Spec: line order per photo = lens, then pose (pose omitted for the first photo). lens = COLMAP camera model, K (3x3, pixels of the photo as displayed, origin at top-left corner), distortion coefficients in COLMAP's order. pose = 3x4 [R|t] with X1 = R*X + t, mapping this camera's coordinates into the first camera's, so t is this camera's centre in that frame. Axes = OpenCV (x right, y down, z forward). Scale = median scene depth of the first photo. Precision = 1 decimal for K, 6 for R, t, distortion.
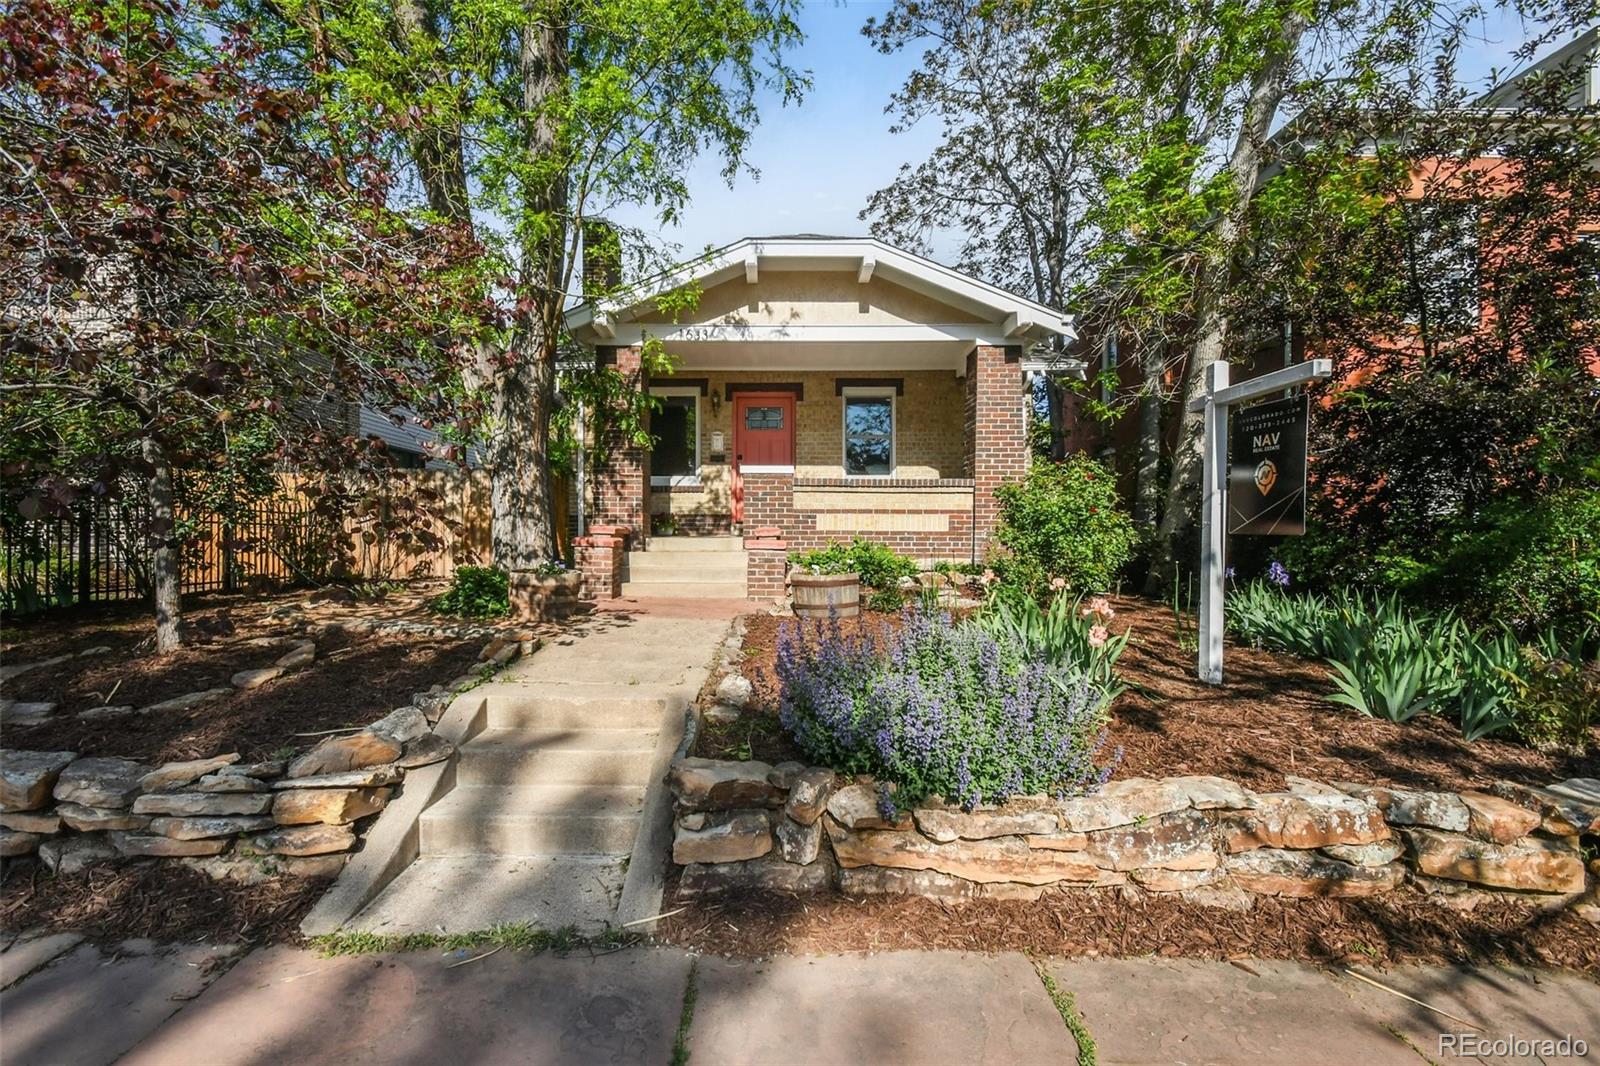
lens RADIAL K [[674.0, 0, 800.0], [0, 674.0, 533.0], [0, 0, 1]] dist [0.000760, -0.004134]
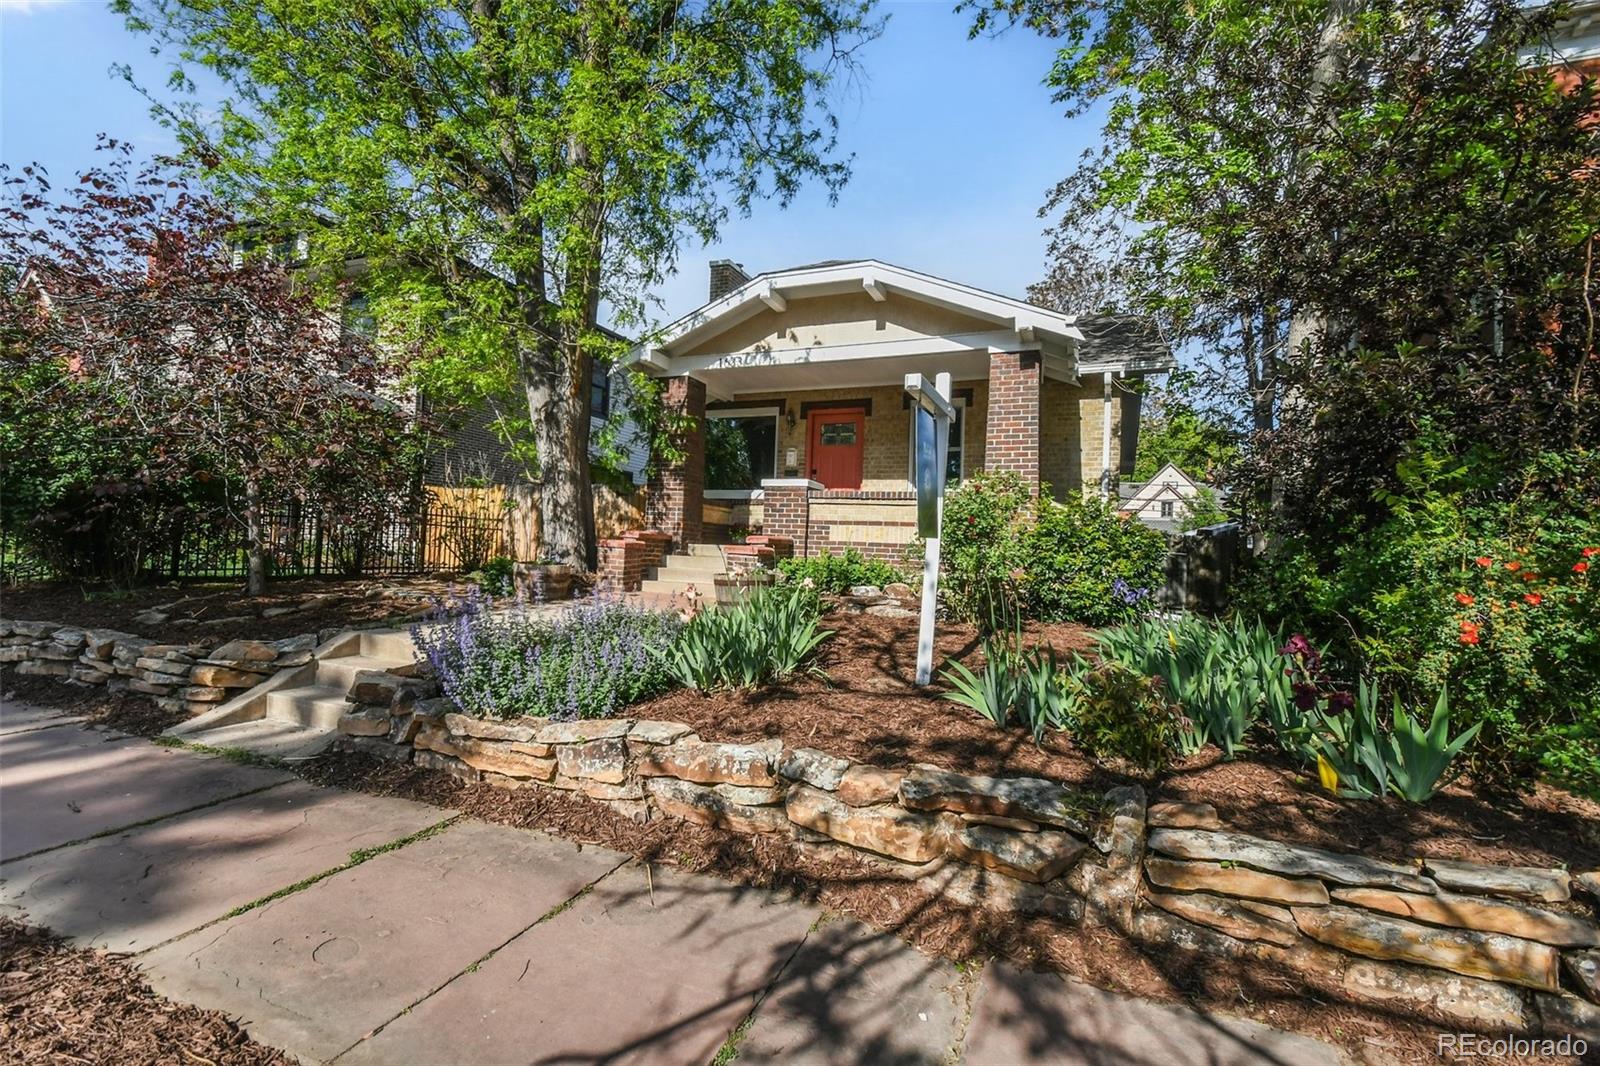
lens RADIAL K [[712.3, 0, 800.0], [0, 712.3, 533.0], [0, 0, 1]] dist [-0.012028, -0.000324]
pose [[0.929777, 0.017395, -0.367713, 0.390236], [-0.028071, 0.999325, -0.023705, 0.011286], [0.367052, 0.032362, 0.929637, -0.041908]]
